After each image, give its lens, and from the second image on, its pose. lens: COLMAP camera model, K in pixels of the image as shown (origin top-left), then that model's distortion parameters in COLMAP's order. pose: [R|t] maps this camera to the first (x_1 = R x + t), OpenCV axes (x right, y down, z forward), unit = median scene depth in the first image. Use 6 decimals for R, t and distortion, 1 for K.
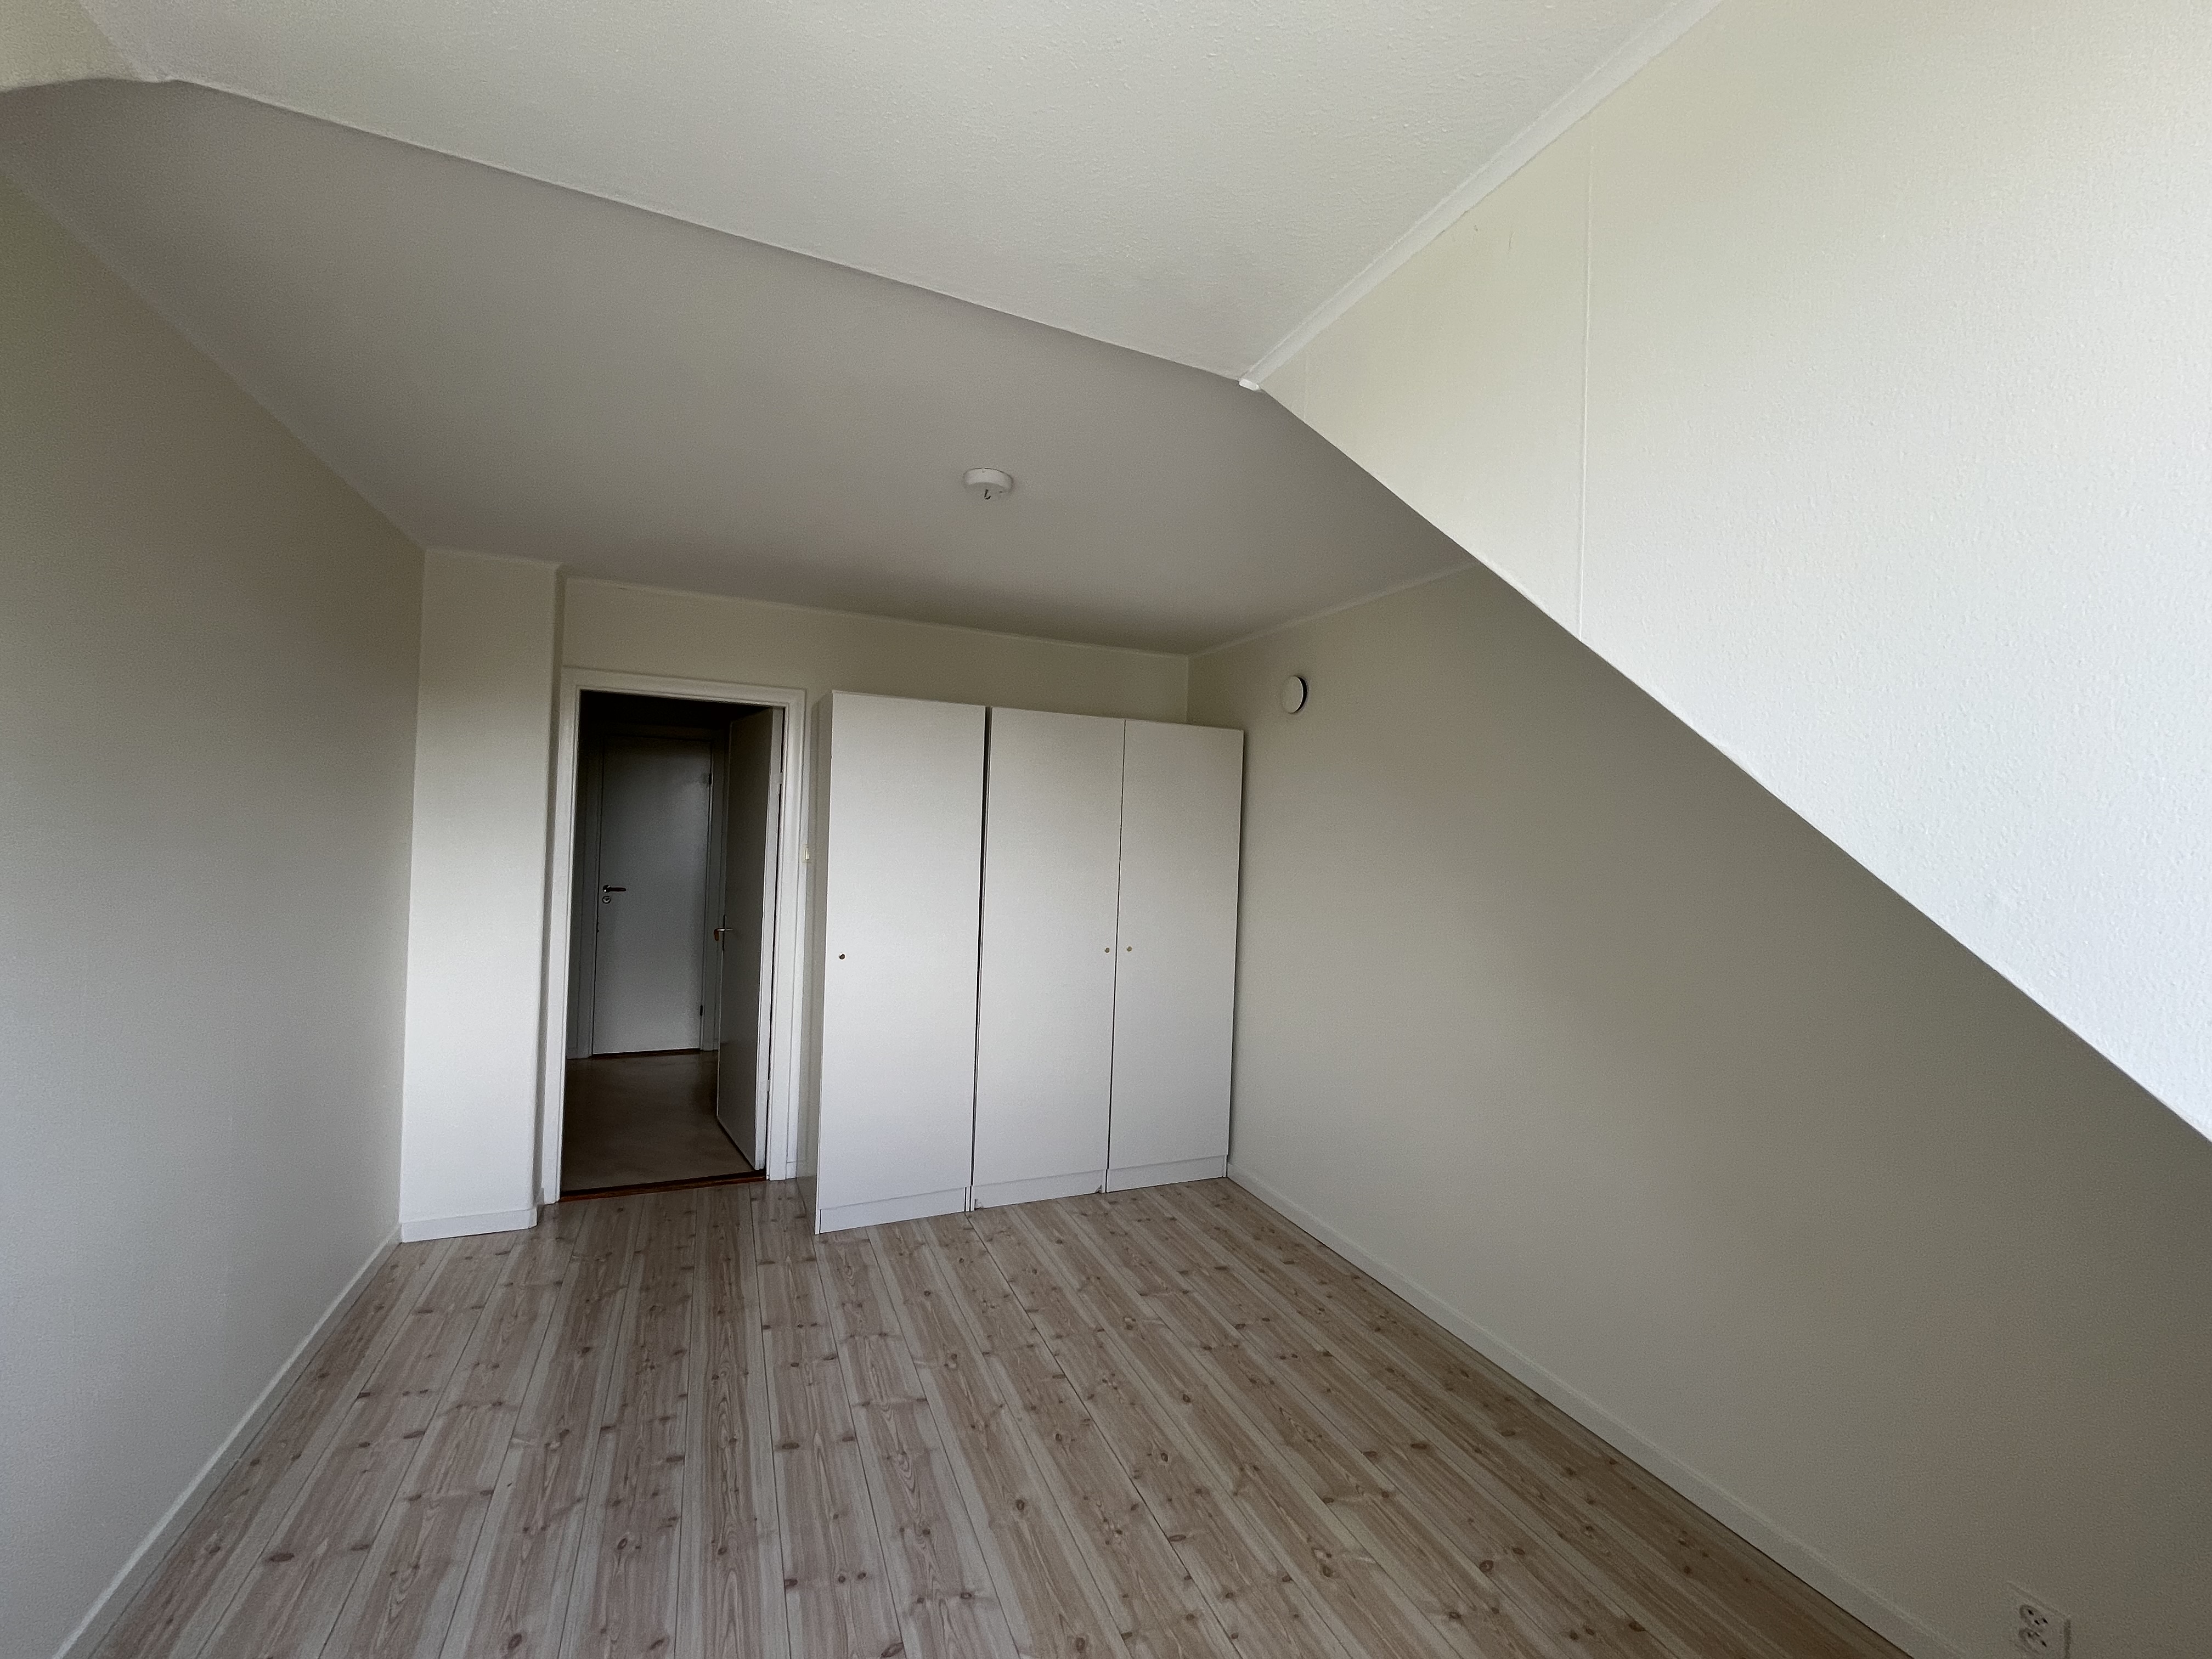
lens RADIAL K [[895.0, 0, 1104.4], [0, 895.0, 817.8], [0, 0, 1]] dist [0.002197, -0.001888]
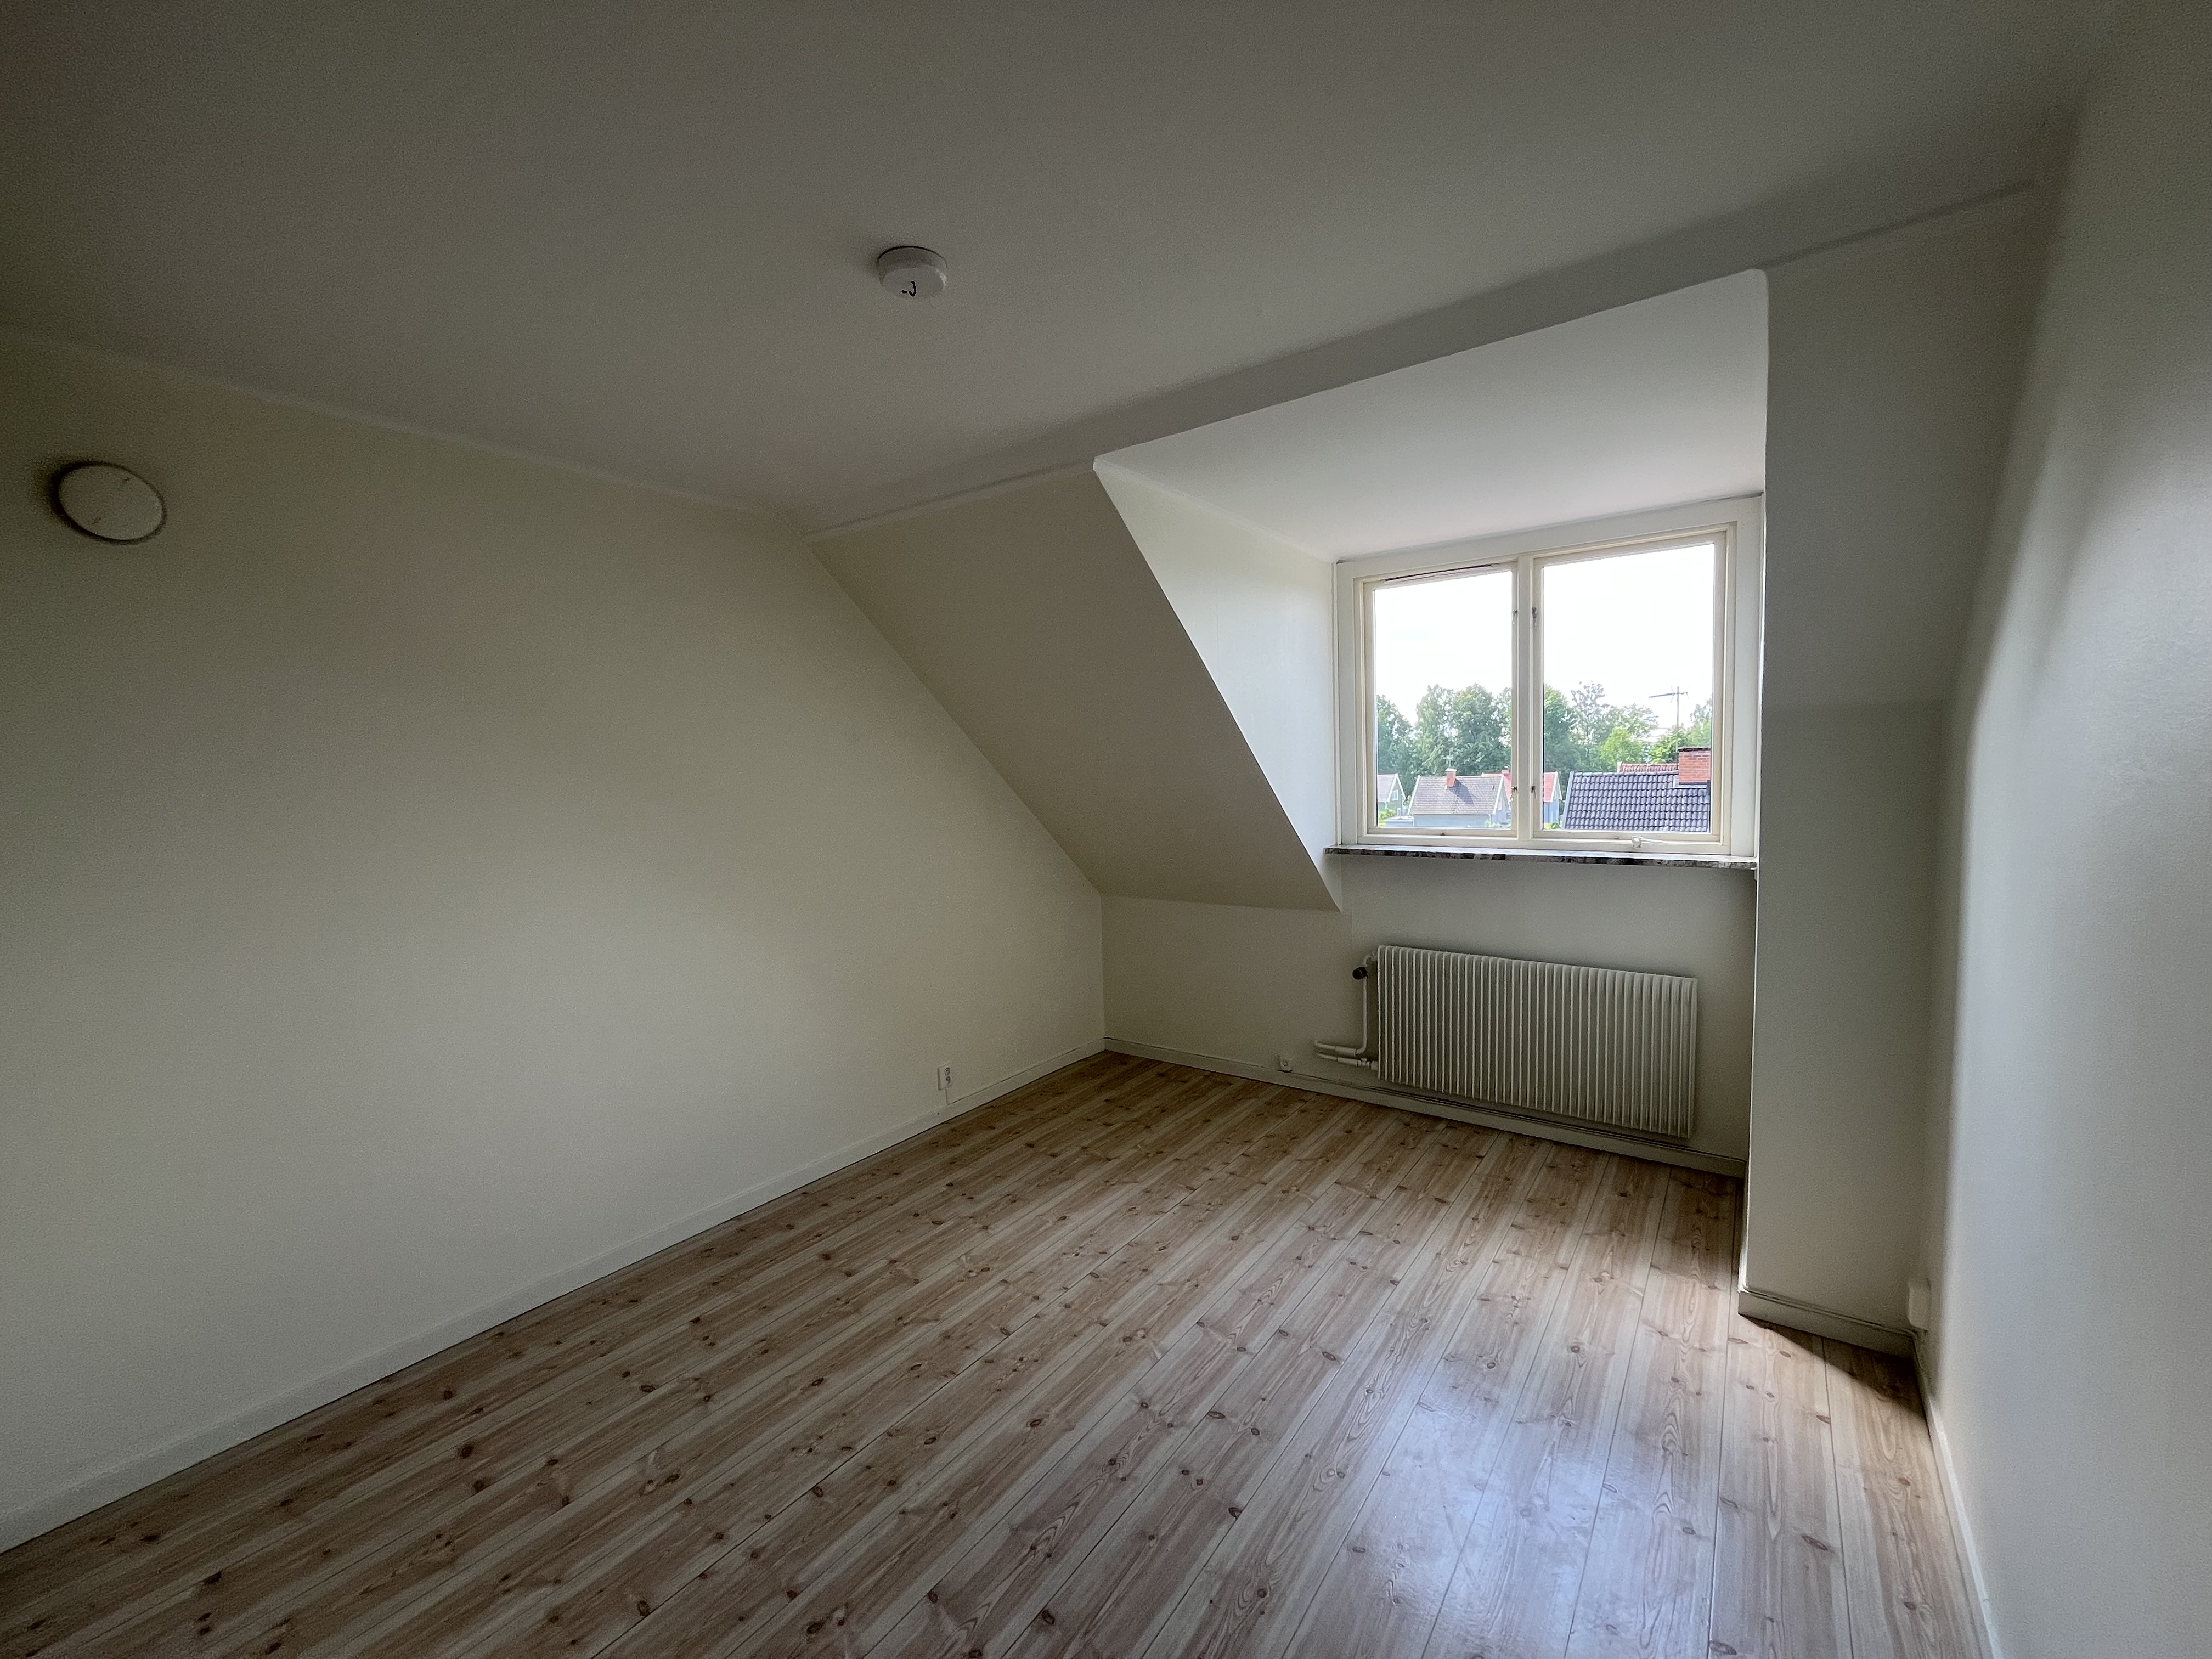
lens RADIAL K [[895.0, 0, 1109.8], [0, 895.0, 832.6], [0, 0, 1]] dist [0.002197, -0.001888]
pose [[-0.509379, -0.089430, 0.855883, -0.924395], [-0.006855, 0.994976, 0.099883, -0.004132], [-0.860515, 0.045011, -0.507433, 1.376664]]
